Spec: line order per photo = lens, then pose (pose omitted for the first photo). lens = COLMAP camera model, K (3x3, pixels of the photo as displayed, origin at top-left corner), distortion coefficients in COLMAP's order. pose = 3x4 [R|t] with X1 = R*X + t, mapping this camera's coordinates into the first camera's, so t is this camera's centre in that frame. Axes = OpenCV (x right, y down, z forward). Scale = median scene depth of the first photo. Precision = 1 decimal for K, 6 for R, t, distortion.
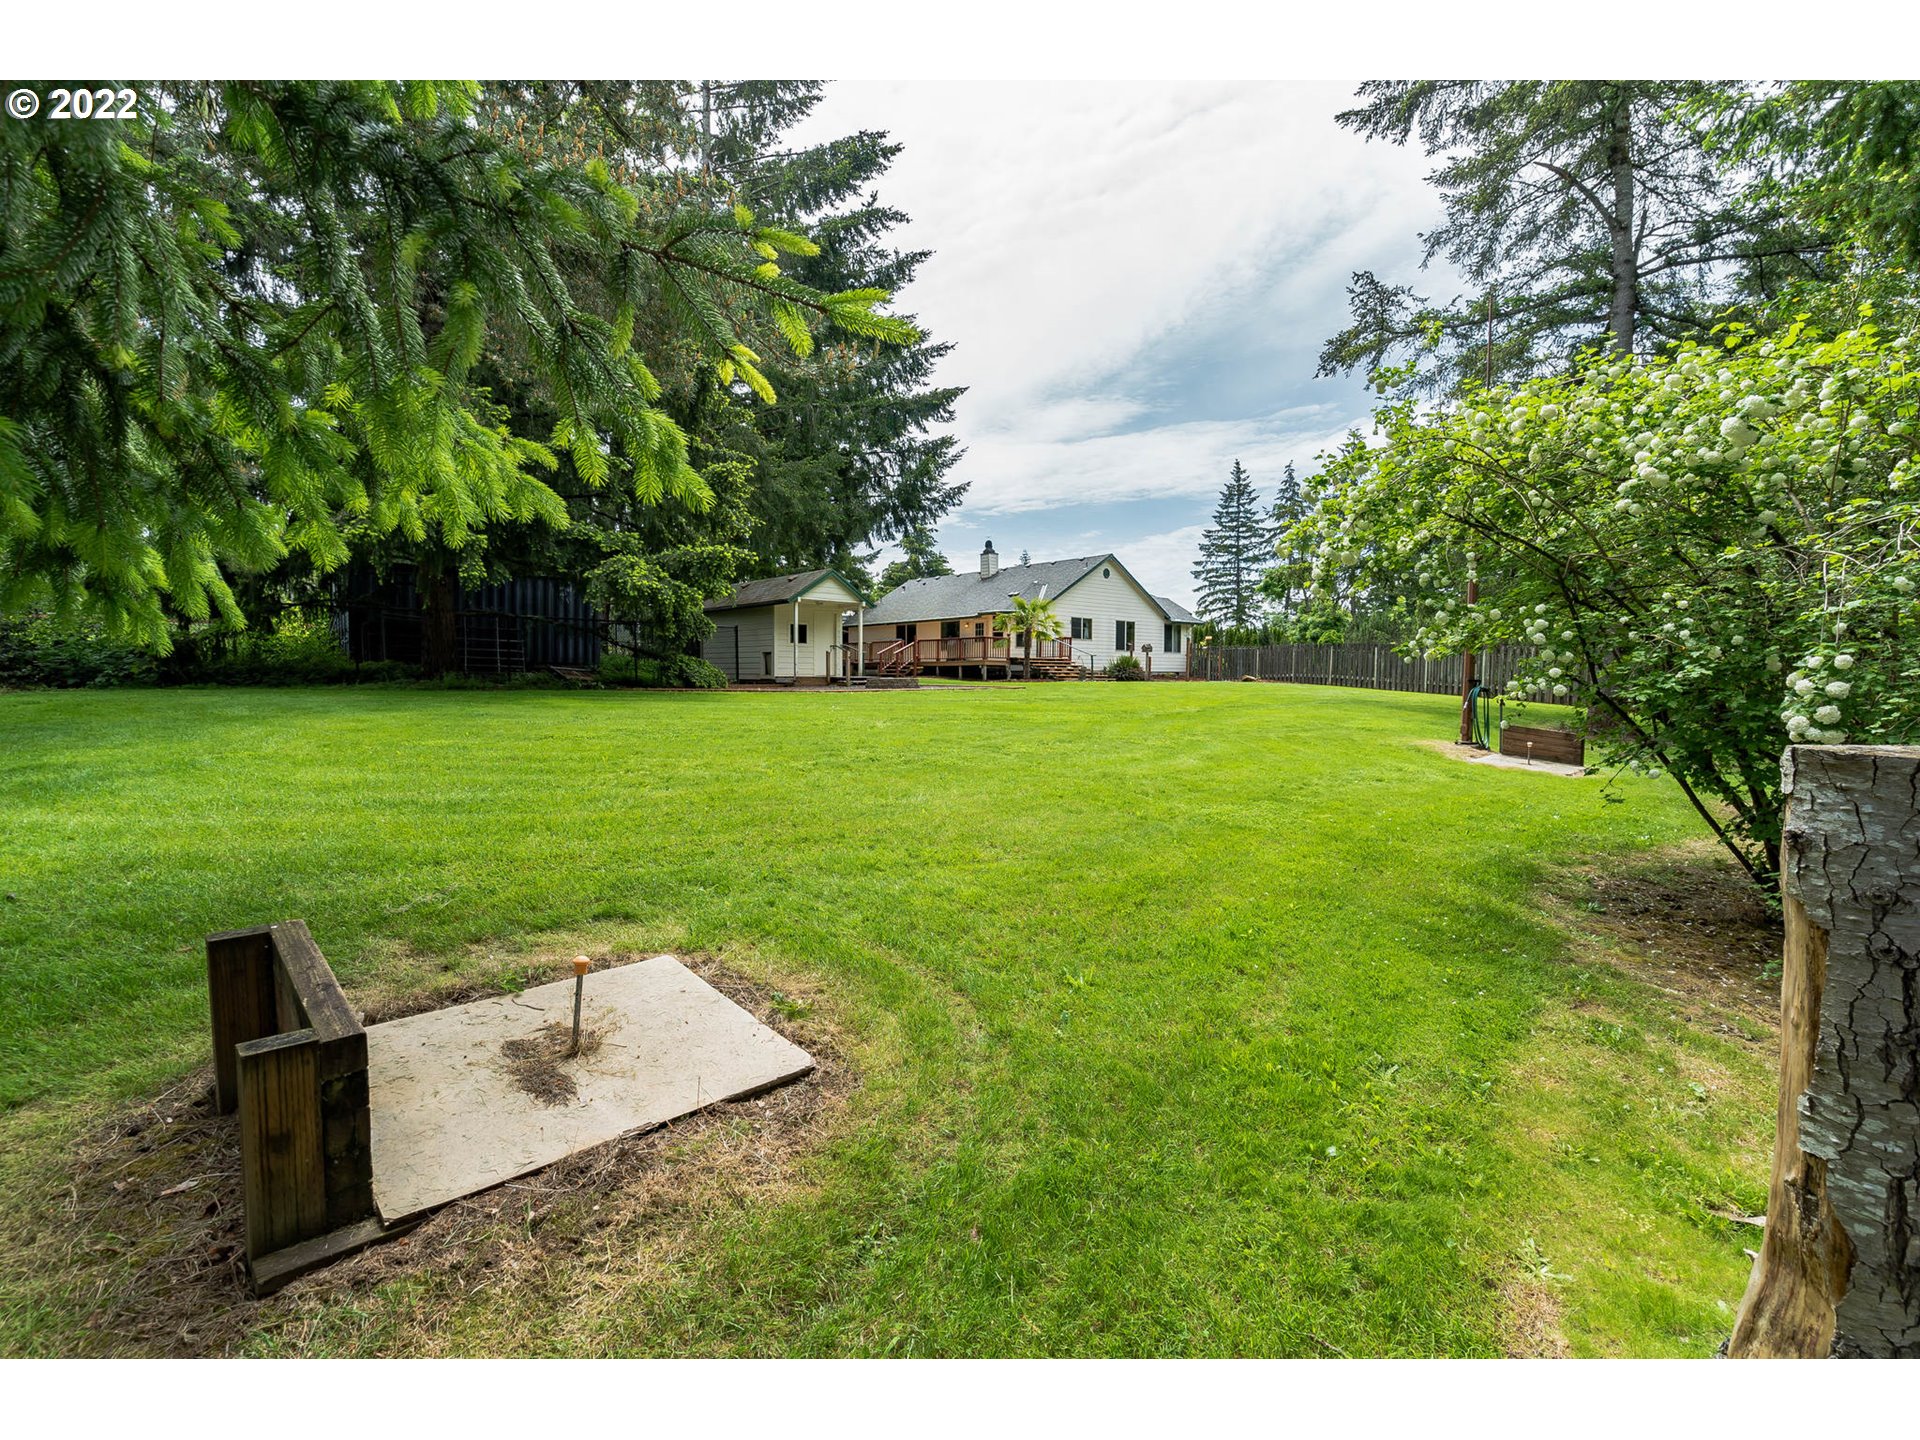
lens RADIAL K [[893.6, 0, 960.0], [0, 893.6, 720.0], [0, 0, 1]] dist [-0.000131, -0.000536]
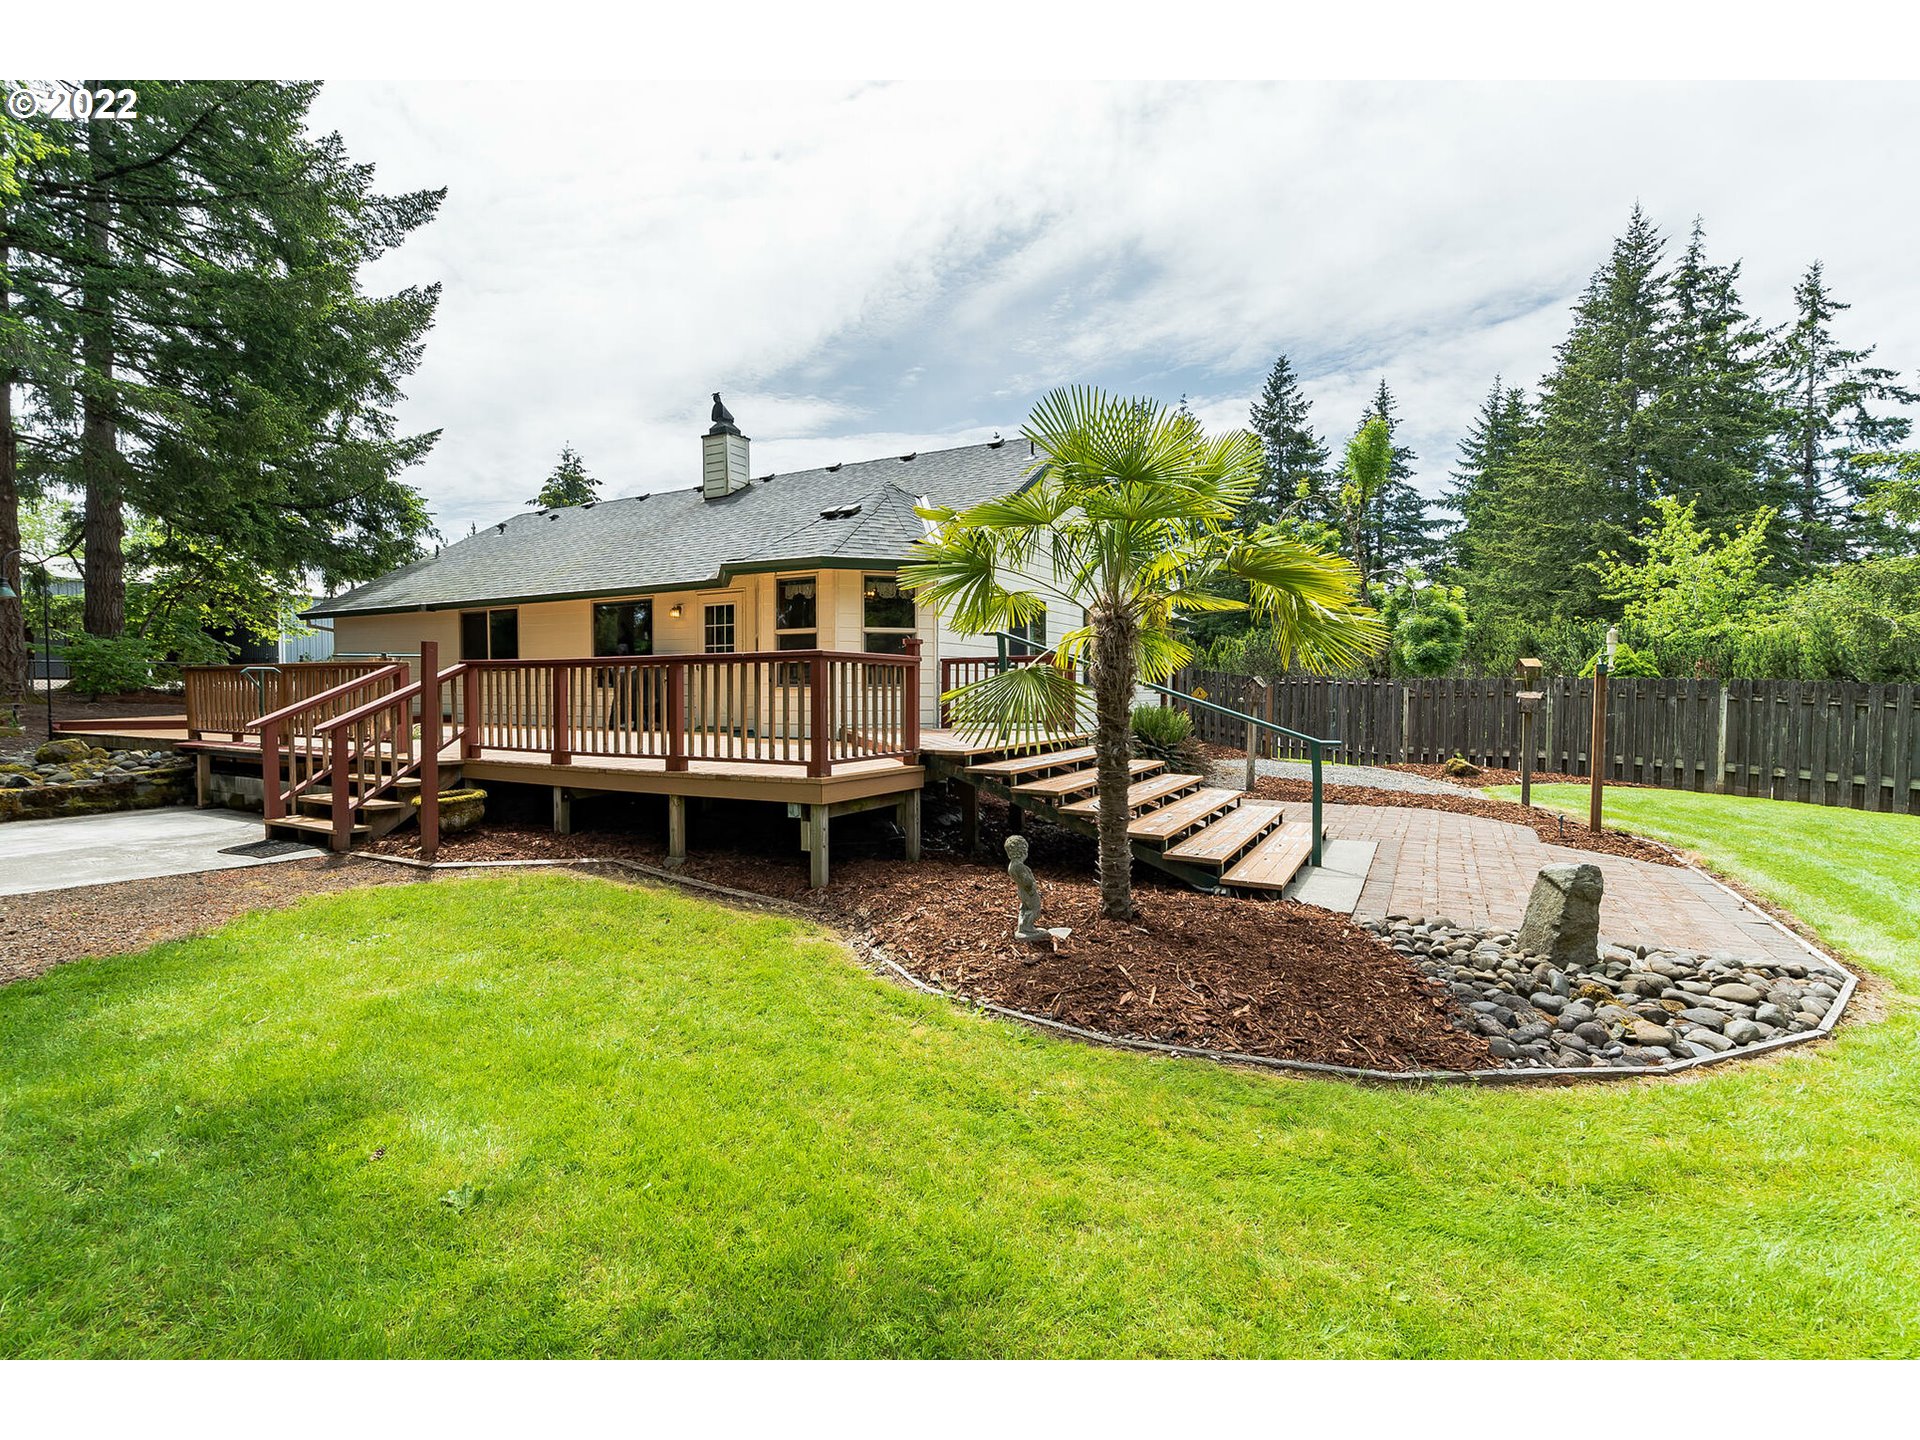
lens RADIAL K [[893.6, 0, 960.0], [0, 893.6, 720.0], [0, 0, 1]] dist [-0.000131, -0.000536]
pose [[0.942878, -0.043315, 0.330310, -0.005913], [0.041800, 0.999058, 0.011692, -0.064017], [-0.330505, 0.002783, 0.943800, 0.628131]]
